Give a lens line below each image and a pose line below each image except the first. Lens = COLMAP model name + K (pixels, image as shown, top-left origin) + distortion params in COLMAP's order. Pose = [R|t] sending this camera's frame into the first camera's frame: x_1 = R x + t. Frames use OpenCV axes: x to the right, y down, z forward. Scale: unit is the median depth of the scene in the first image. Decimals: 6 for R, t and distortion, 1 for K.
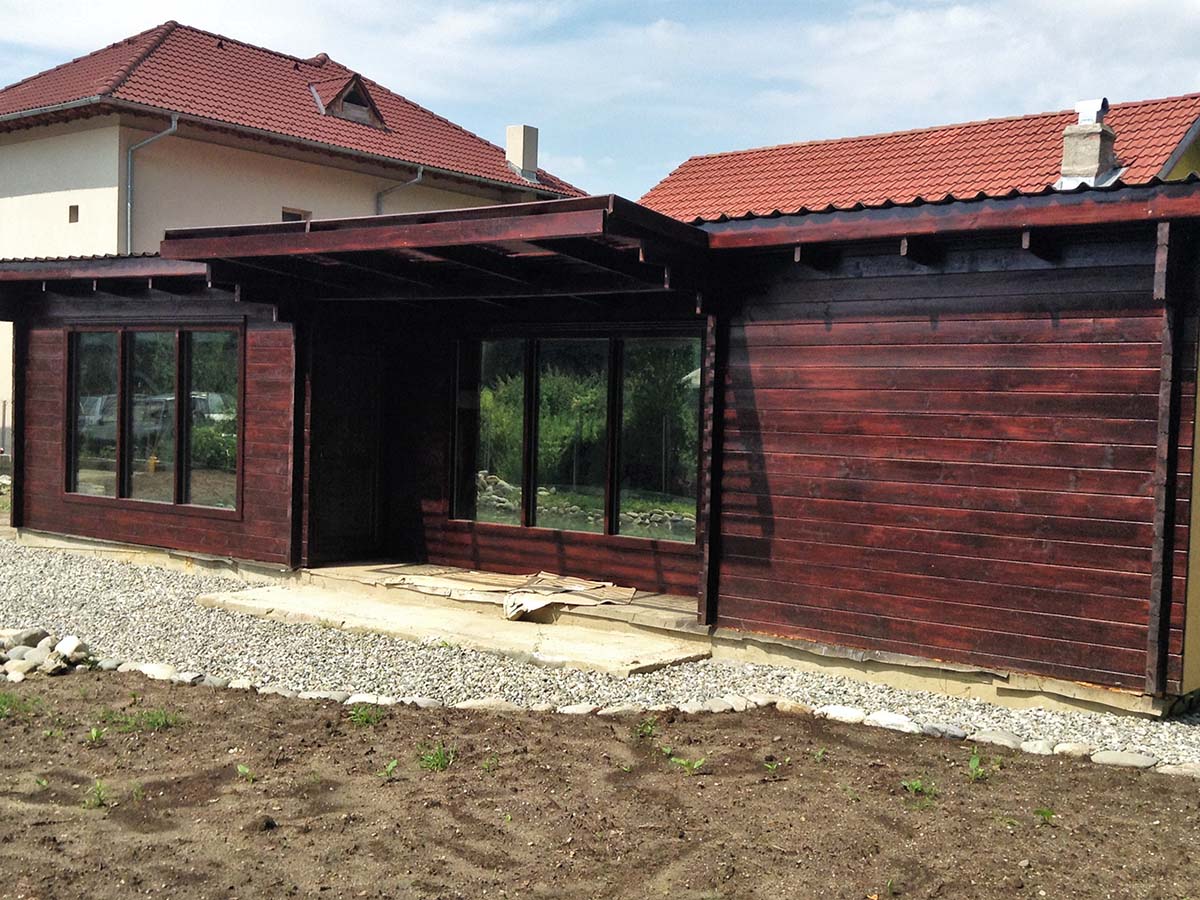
lens RADIAL K [[1155.9, 0, 600.0], [0, 1155.9, 450.0], [0, 0, 1]] dist [0.214293, -0.429722]
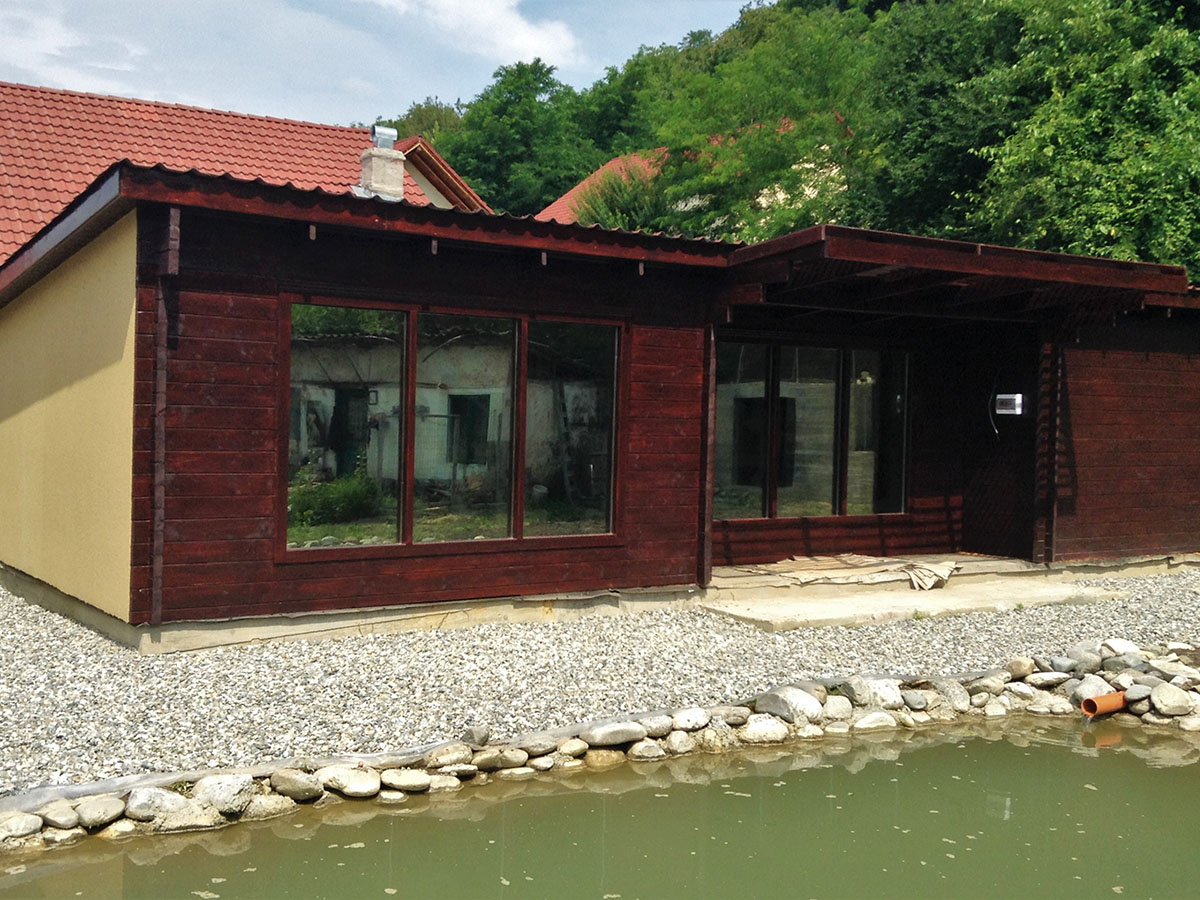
lens RADIAL K [[1155.9, 0, 600.0], [0, 1155.9, 450.0], [0, 0, 1]] dist [0.214293, -0.429722]
pose [[0.448086, -0.053734, 0.892374, -1.135200], [0.025952, 0.998553, 0.047096, -0.053918], [-0.893614, 0.002056, 0.448832, 0.669181]]
